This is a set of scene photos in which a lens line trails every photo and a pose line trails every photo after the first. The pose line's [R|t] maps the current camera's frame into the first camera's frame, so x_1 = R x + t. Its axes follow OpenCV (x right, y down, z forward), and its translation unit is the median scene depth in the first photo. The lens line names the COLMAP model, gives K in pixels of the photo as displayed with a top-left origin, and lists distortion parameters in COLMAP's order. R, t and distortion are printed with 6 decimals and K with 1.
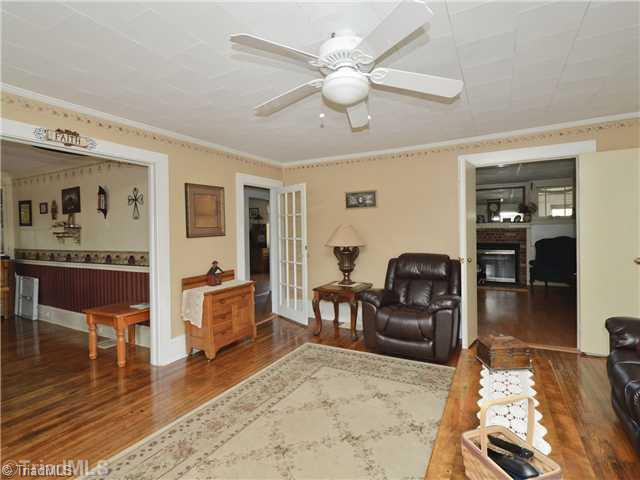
lens RADIAL K [[318.0, 0, 321.0], [0, 318.0, 235.1], [0, 0, 1]] dist [-0.003658, -0.000681]
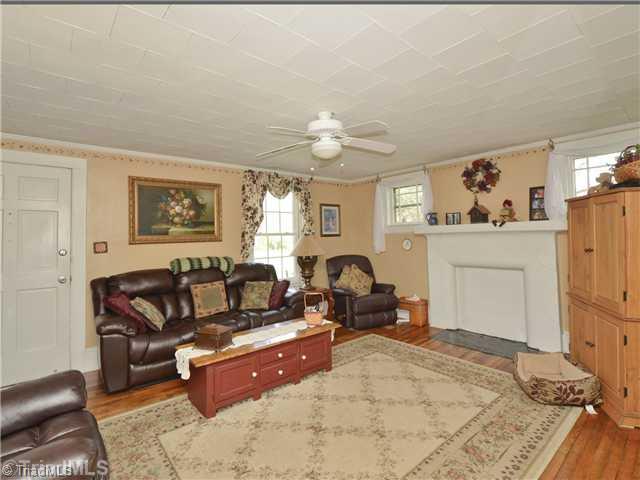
lens RADIAL K [[318.8, 0, 318.5], [0, 318.8, 216.7], [0, 0, 1]] dist [0.000285, 0.000008]
pose [[-0.933339, 0.063415, 0.353352, -0.162755], [0.047268, 0.997413, -0.054149, -0.025319], [-0.355872, -0.033837, -0.933922, 0.942306]]
